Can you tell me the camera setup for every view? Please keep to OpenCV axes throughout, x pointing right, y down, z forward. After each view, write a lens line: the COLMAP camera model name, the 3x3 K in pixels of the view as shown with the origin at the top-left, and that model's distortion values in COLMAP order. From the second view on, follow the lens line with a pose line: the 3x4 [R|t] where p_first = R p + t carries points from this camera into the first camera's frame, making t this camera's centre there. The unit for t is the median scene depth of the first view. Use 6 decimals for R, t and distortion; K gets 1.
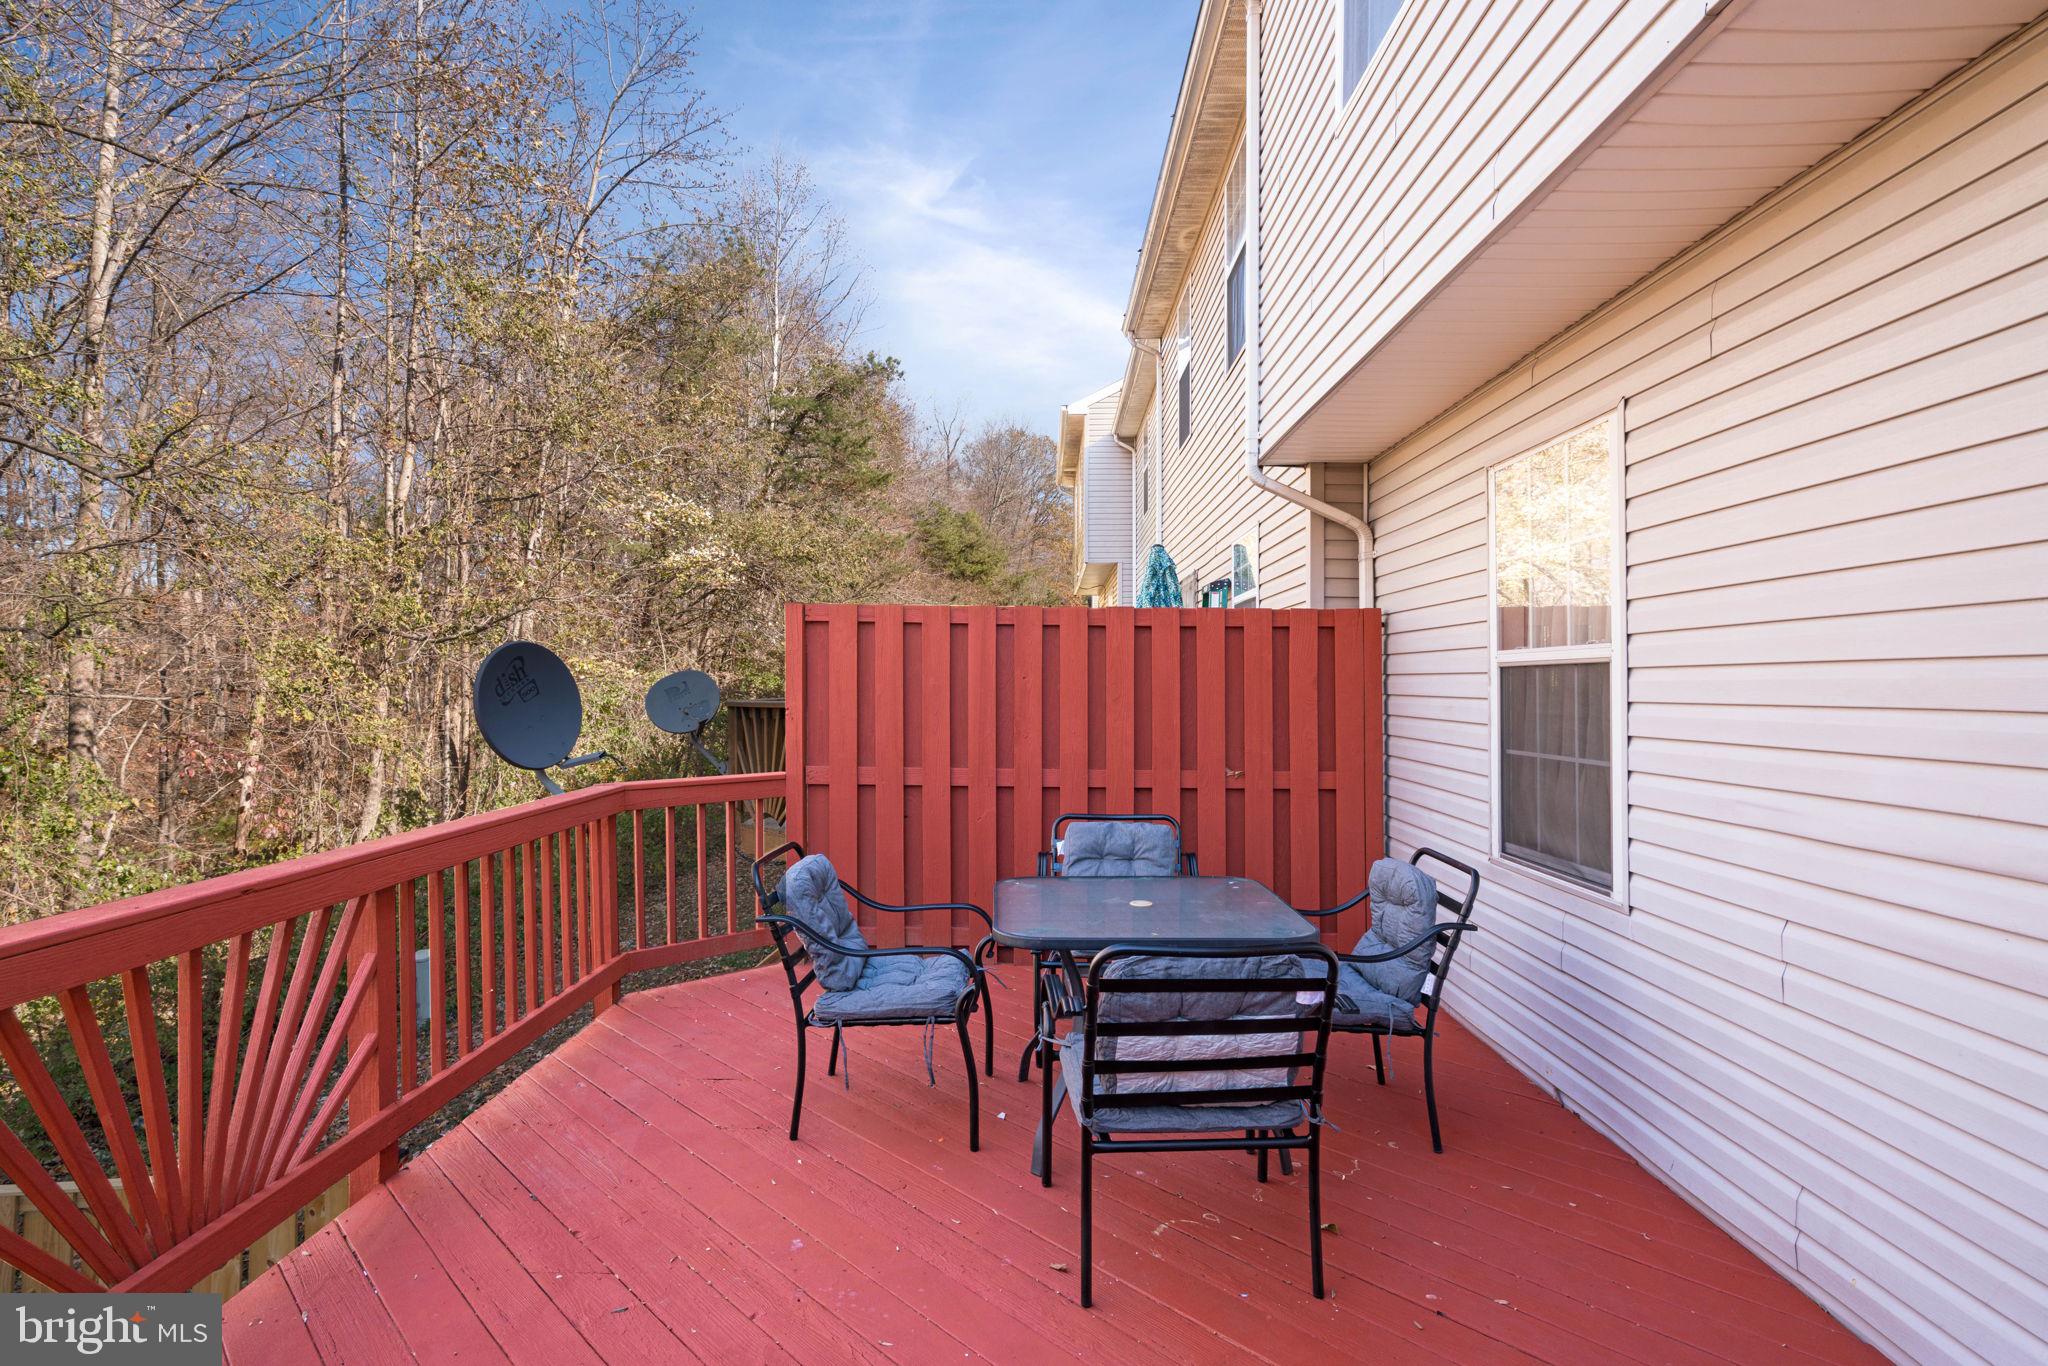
lens RADIAL K [[1065.5, 0, 1032.1], [0, 1065.5, 672.4], [0, 0, 1]] dist [0.004595, 0.000577]
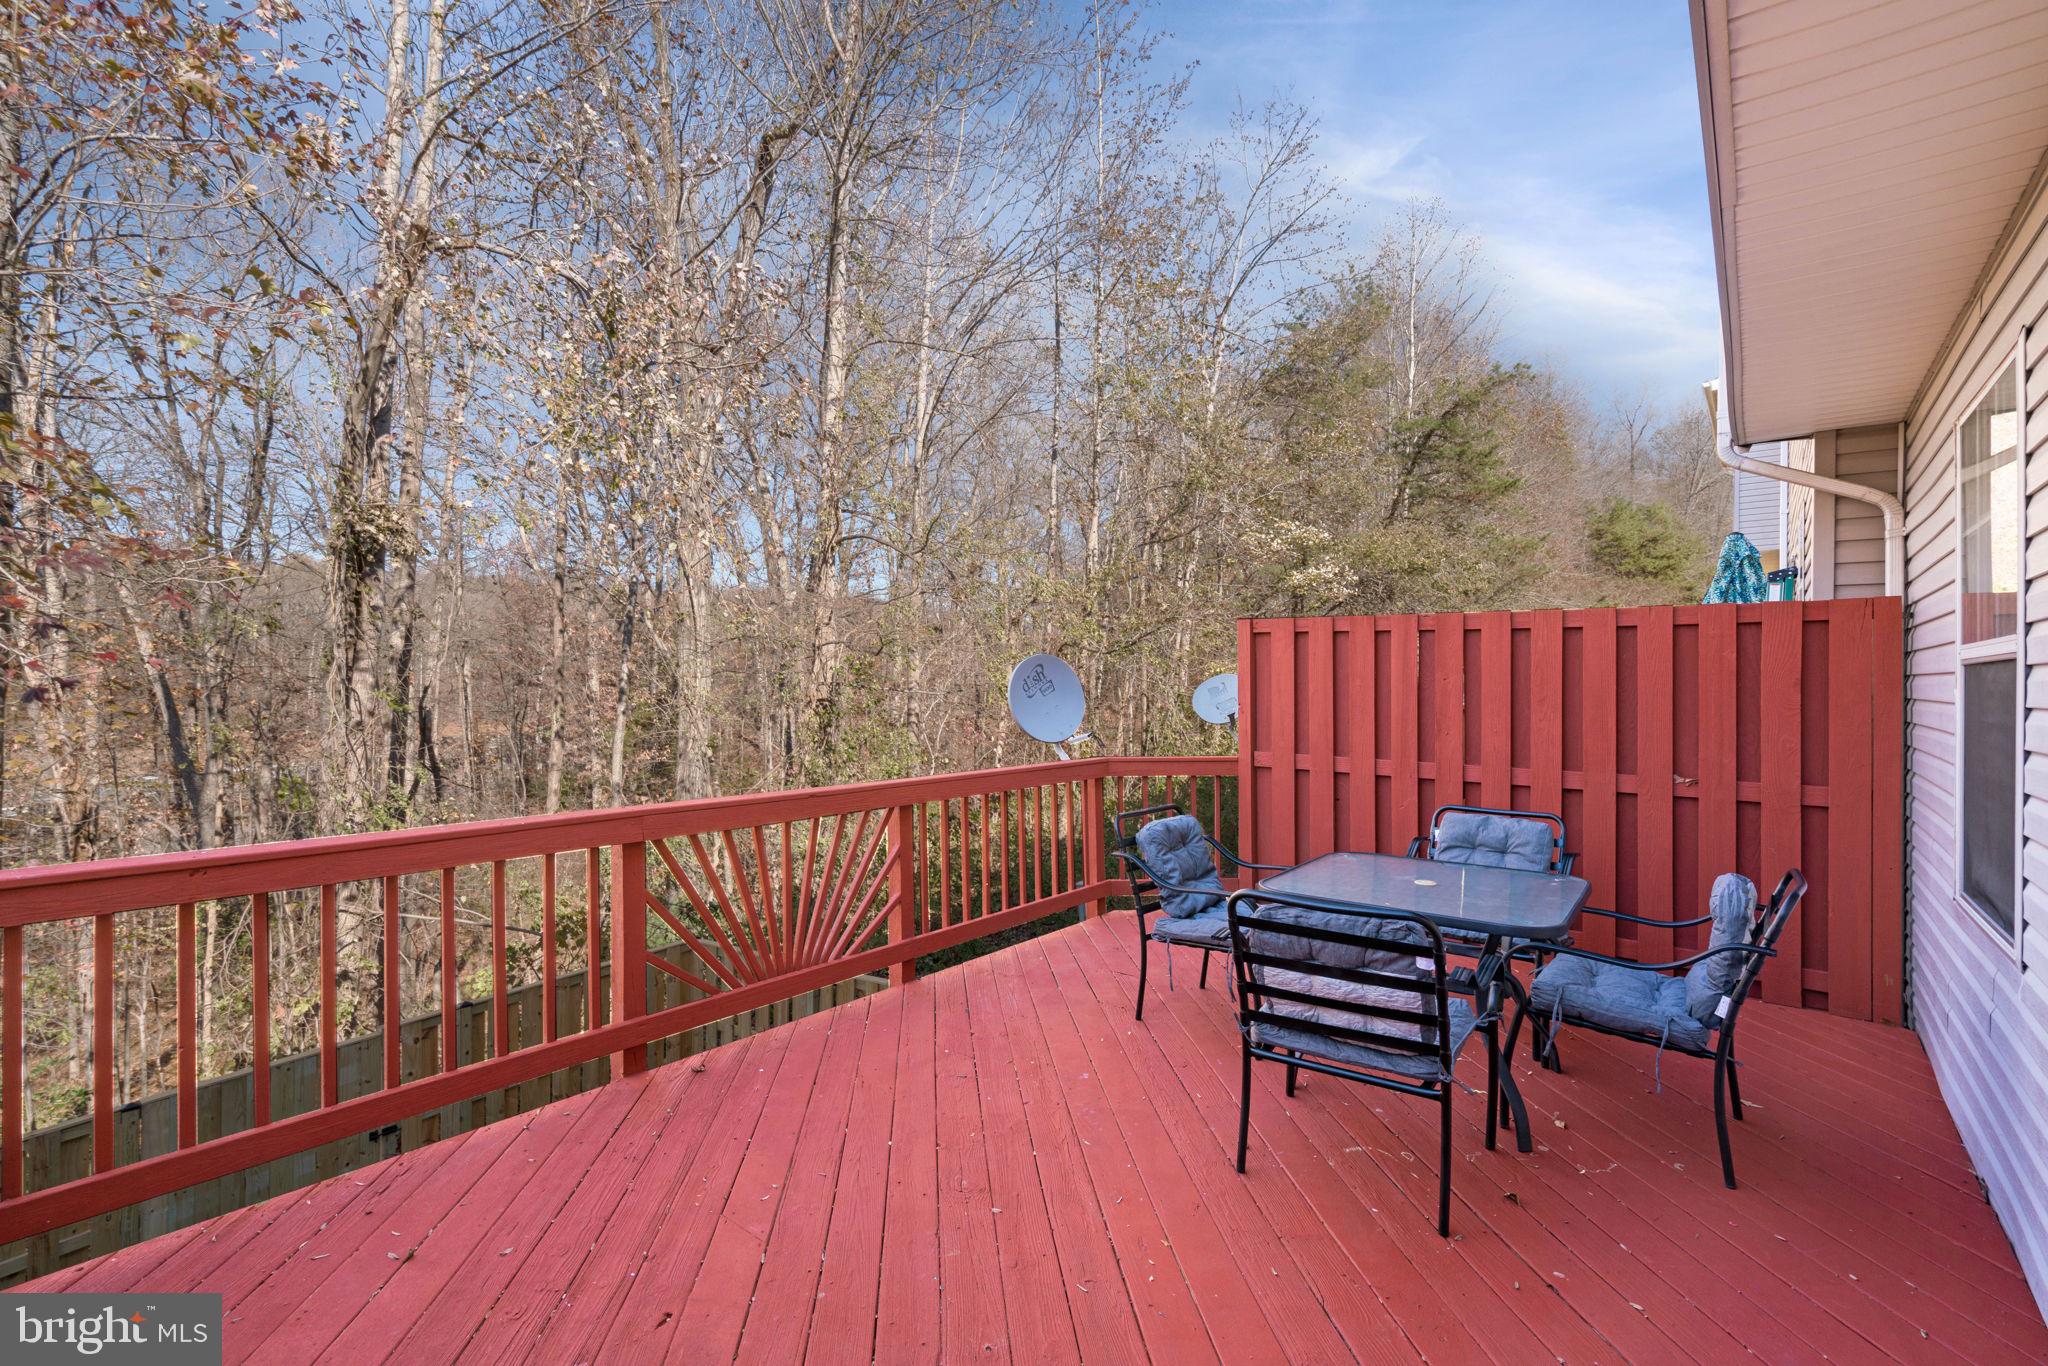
lens RADIAL K [[953.8, 0, 1023.9], [0, 953.8, 693.4], [0, 0, 1]] dist [-0.003928, 0.002560]
pose [[0.780870, 0.009413, -0.624623, 0.304206], [0.002216, 0.999838, 0.017838, 0.001610], [0.624690, -0.015313, 0.780723, -0.021247]]
